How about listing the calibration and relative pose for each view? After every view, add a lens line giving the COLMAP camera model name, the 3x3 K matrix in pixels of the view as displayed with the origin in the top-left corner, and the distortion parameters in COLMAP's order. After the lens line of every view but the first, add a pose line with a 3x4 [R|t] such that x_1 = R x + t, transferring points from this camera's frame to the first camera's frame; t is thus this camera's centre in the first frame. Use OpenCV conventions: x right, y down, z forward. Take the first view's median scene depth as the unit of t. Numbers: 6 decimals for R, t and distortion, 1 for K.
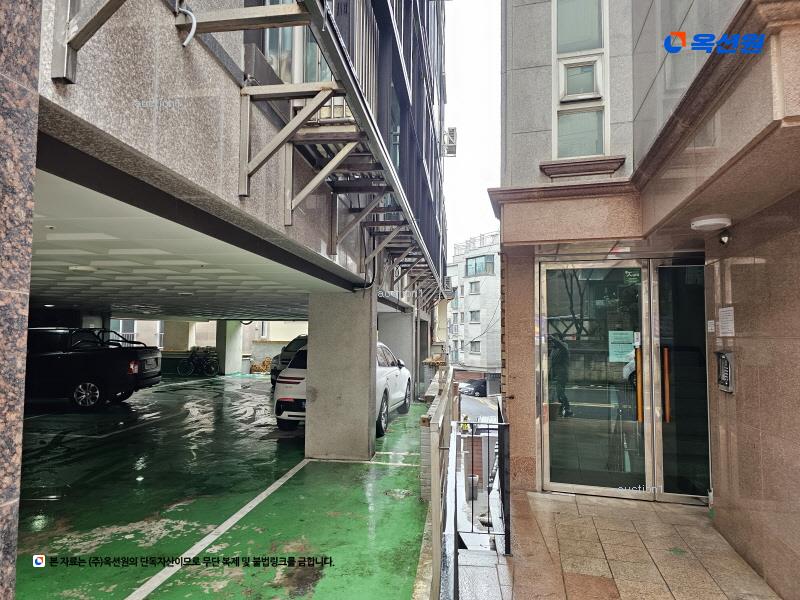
lens RADIAL K [[538.0, 0, 382.2], [0, 538.0, 299.3], [0, 0, 1]] dist [0.069439, -0.063388]
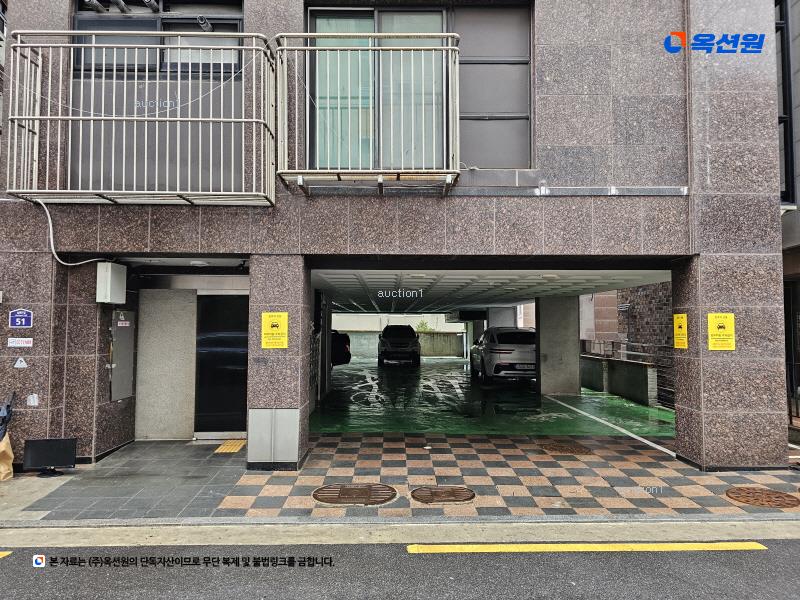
lens RADIAL K [[538.0, 0, 382.2], [0, 538.0, 299.3], [0, 0, 1]] dist [0.069439, -0.063388]
pose [[0.990122, -0.001367, 0.140202, -1.331046], [-0.001133, 0.999842, 0.017749, -0.054448], [-0.140204, -0.017733, 0.989964, -0.922732]]
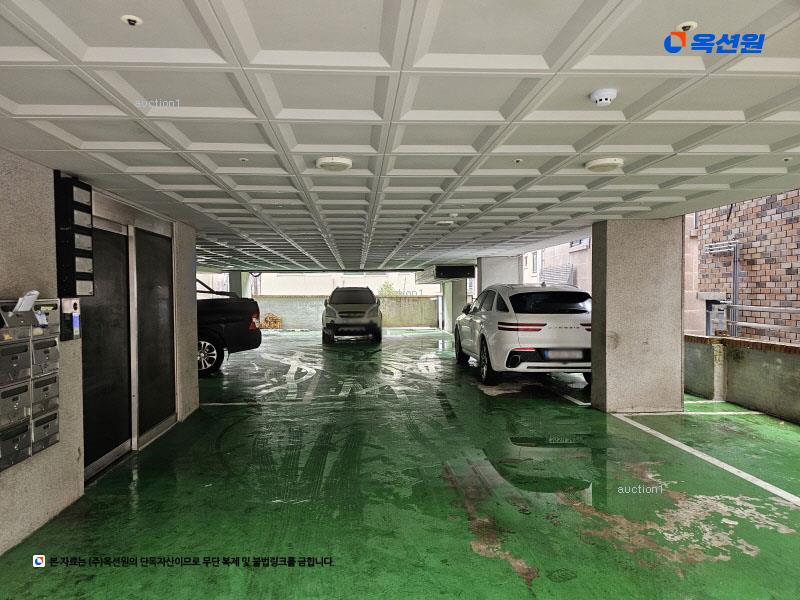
lens RADIAL K [[538.0, 0, 382.2], [0, 538.0, 299.3], [0, 0, 1]] dist [0.069439, -0.063388]
pose [[0.979884, -0.023976, 0.198124, -1.011061], [0.007963, 0.996664, 0.081228, 0.059173], [-0.199411, -0.078016, 0.976805, 0.360233]]
